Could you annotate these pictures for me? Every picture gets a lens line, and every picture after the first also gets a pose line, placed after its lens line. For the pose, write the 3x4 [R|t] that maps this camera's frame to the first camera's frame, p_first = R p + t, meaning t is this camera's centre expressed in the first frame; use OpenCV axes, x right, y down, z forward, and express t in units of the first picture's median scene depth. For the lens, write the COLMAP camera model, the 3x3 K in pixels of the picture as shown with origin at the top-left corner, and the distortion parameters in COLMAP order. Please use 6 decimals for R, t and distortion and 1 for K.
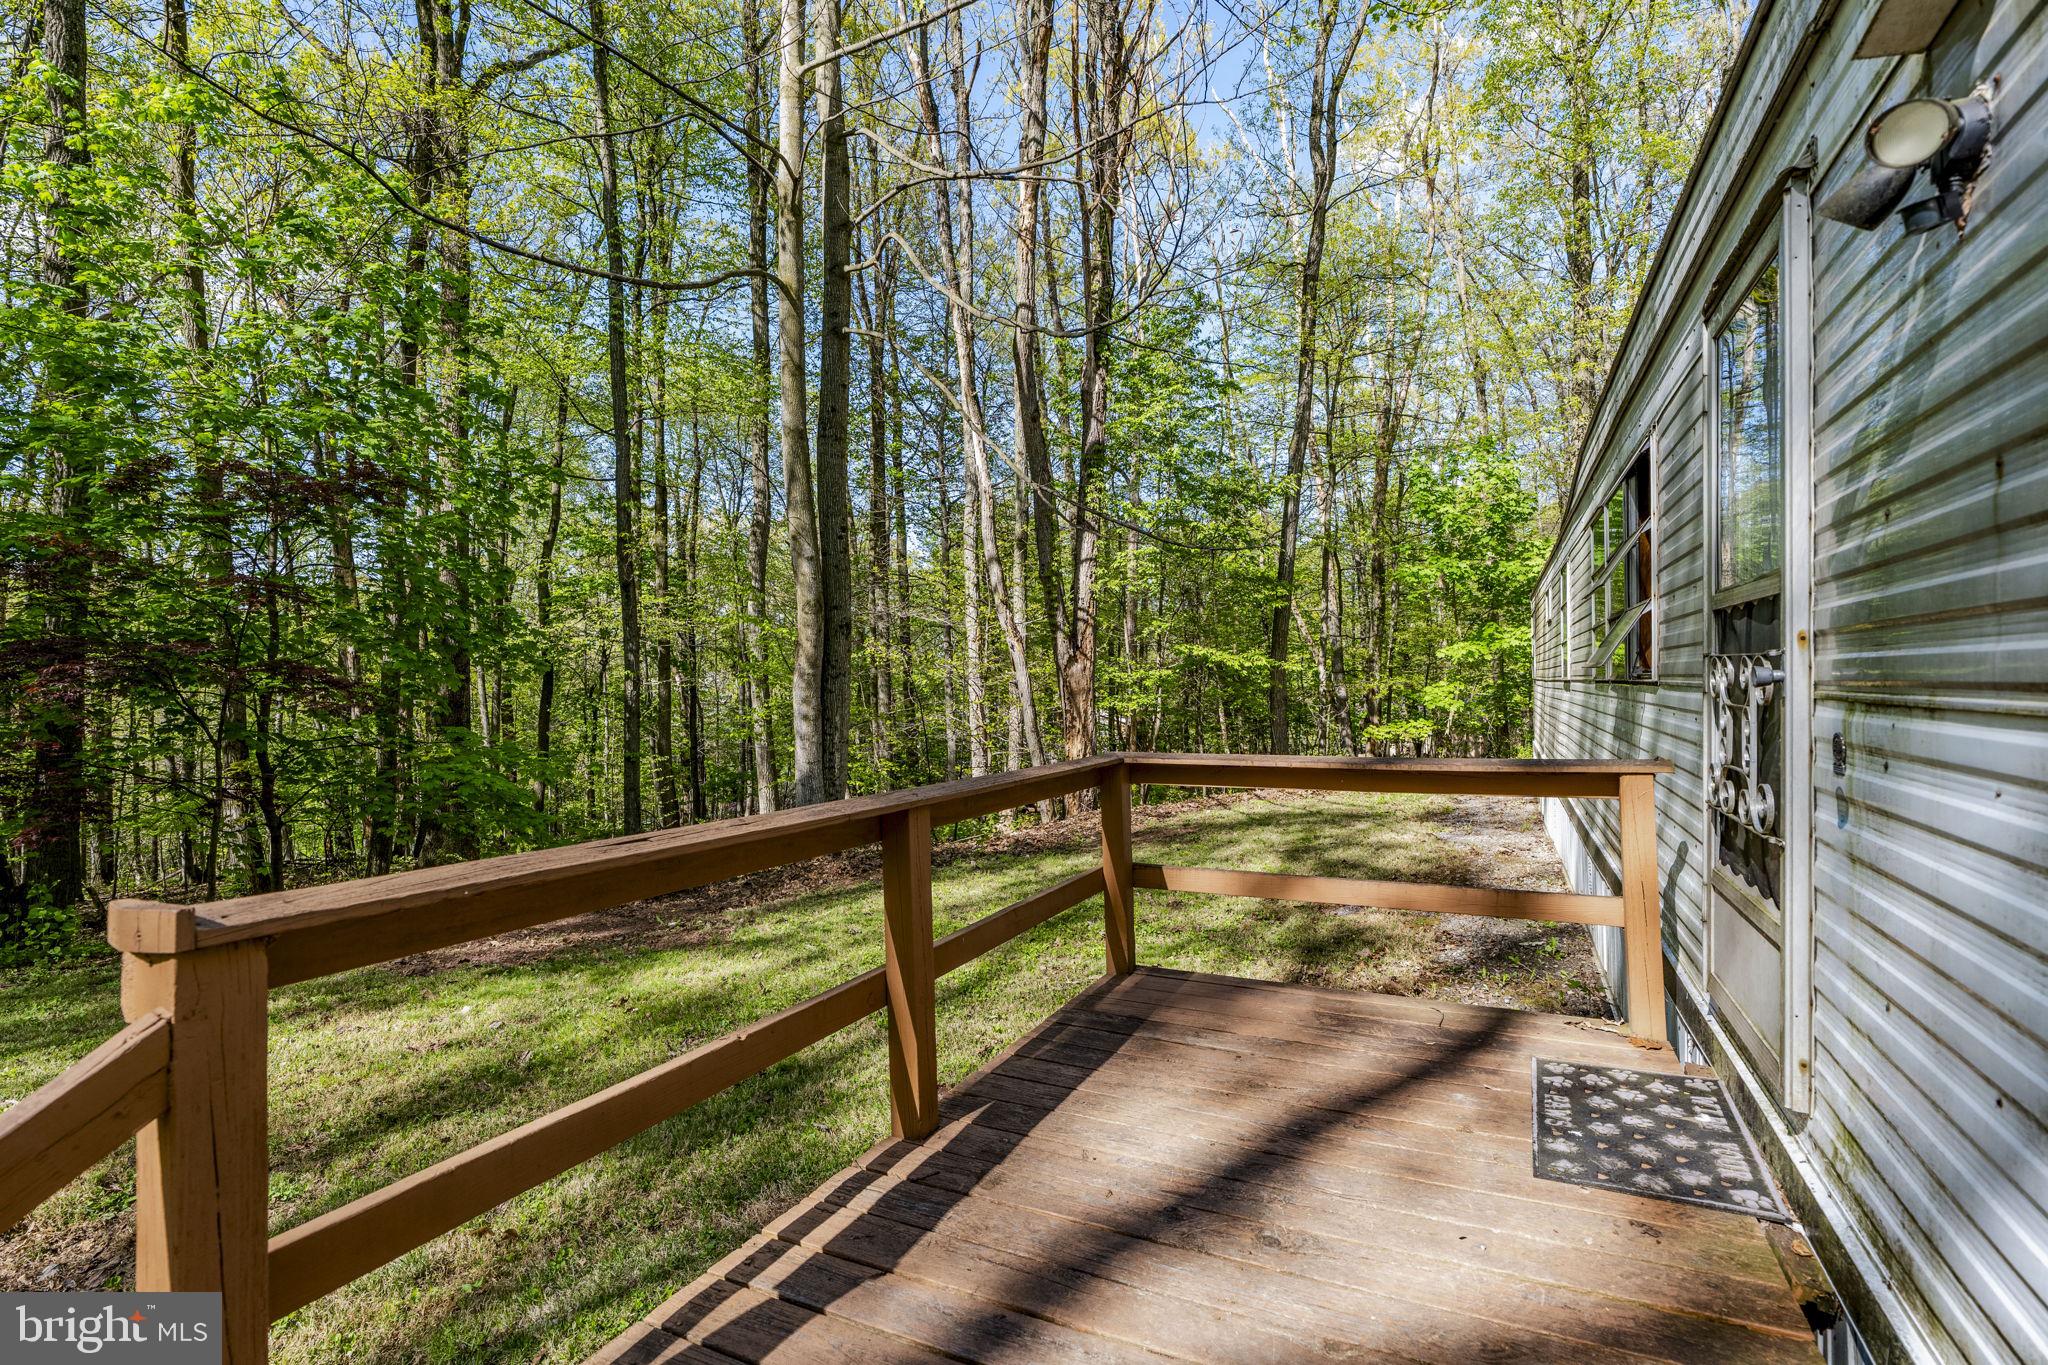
lens RADIAL K [[951.1, 0, 1012.7], [0, 951.1, 684.5], [0, 0, 1]] dist [-0.001252, 0.001004]
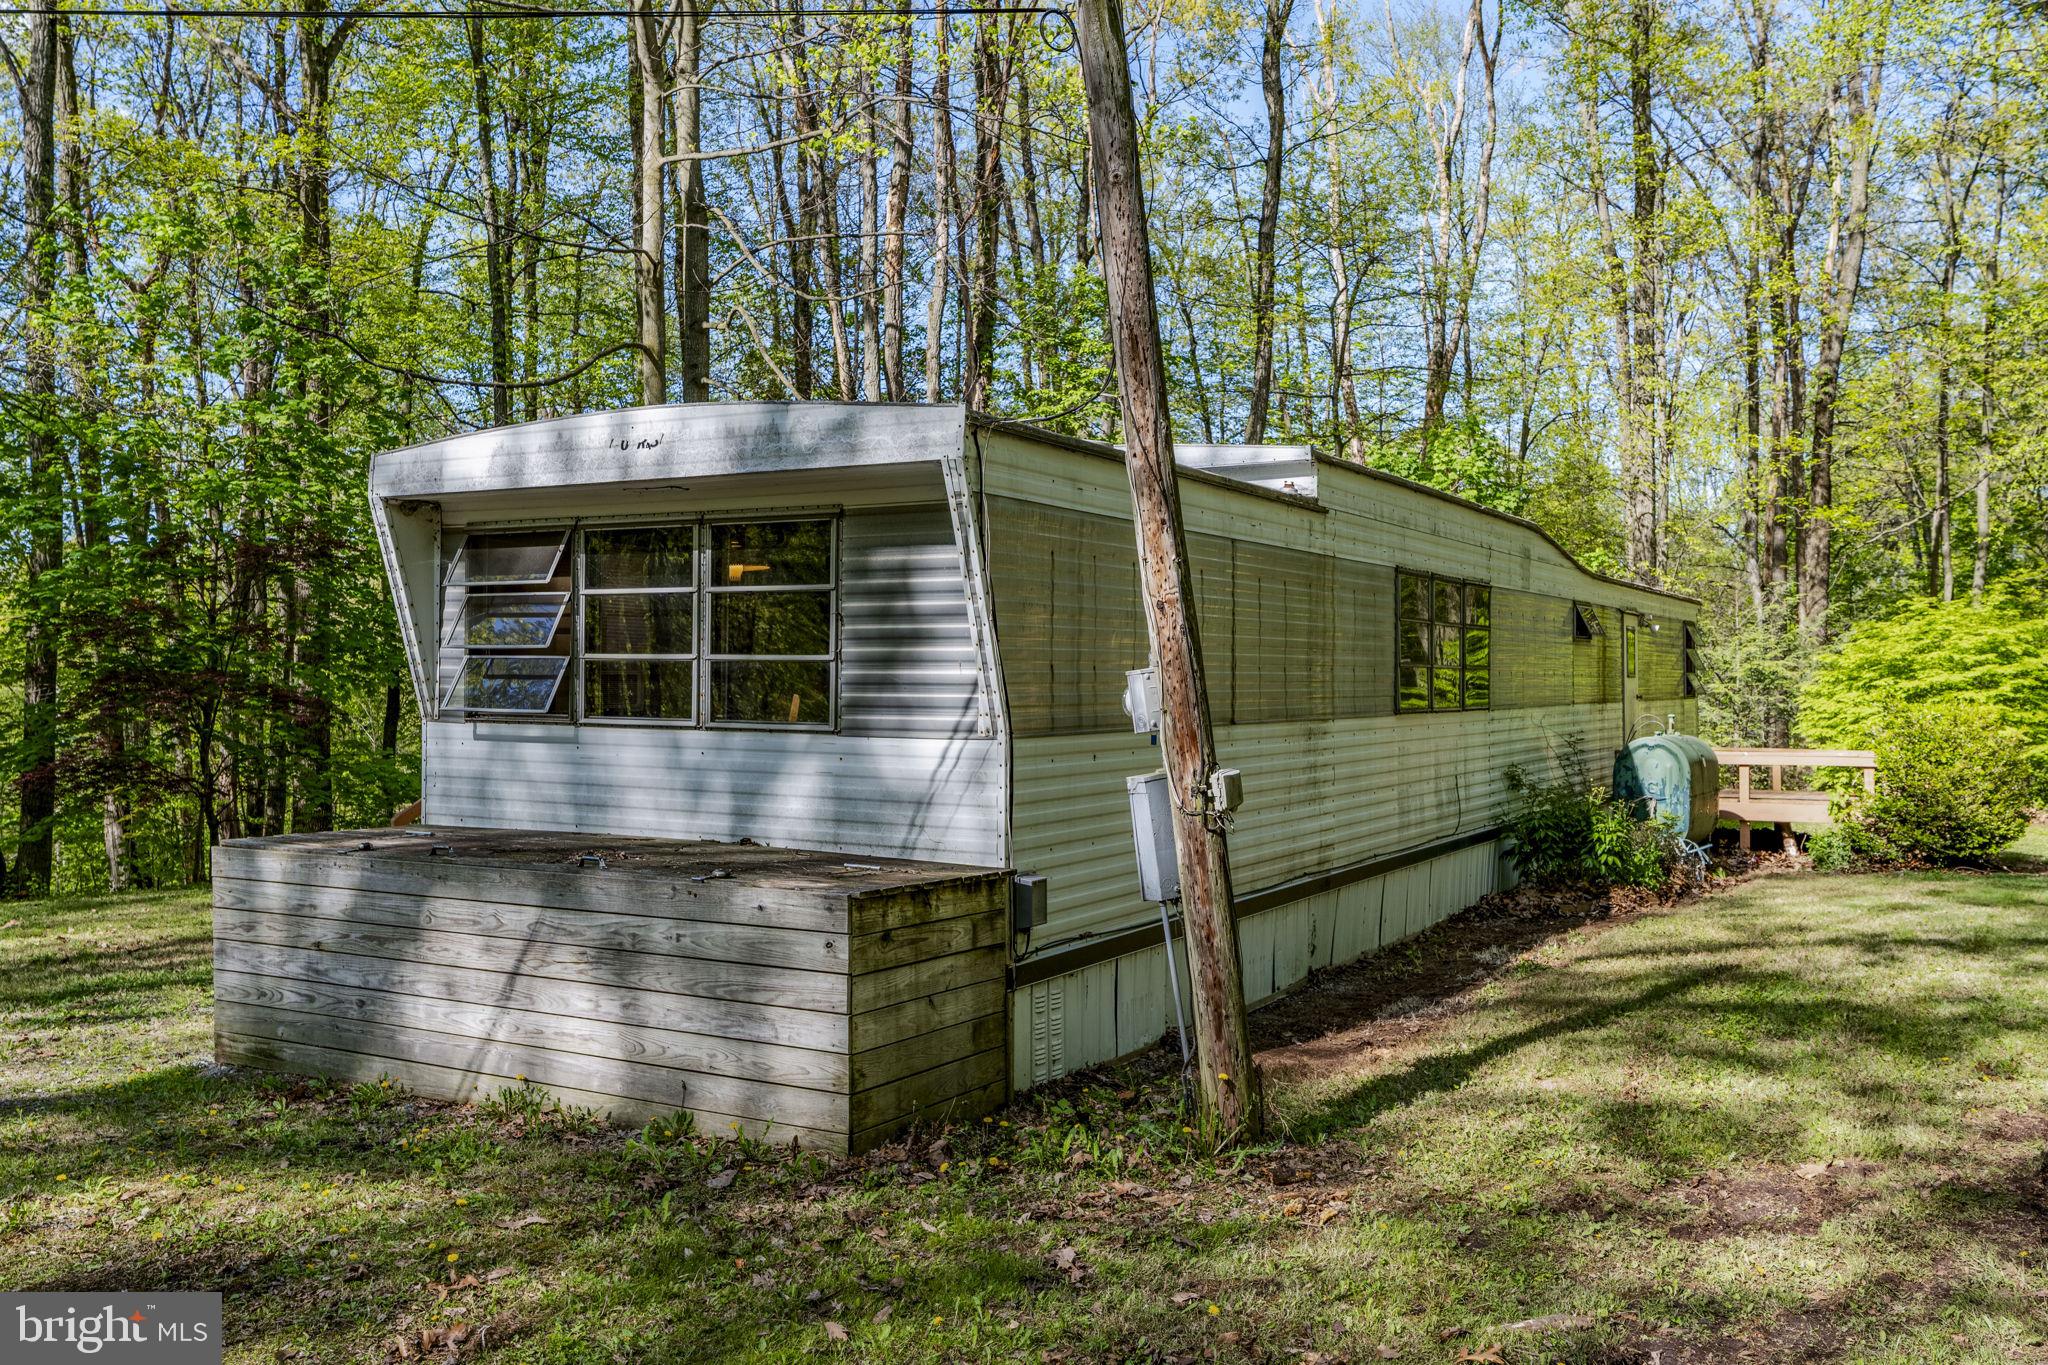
lens RADIAL K [[1753.7, 0, 1039.7], [0, 1753.7, 679.9], [0, 0, 1]] dist [0.014689, 0.004584]
pose [[0.998157, 0.000153, -0.060687, 0.210785], [-0.000892, 0.999926, -0.012161, -0.001818], [0.060680, 0.012192, 0.998083, -0.629408]]
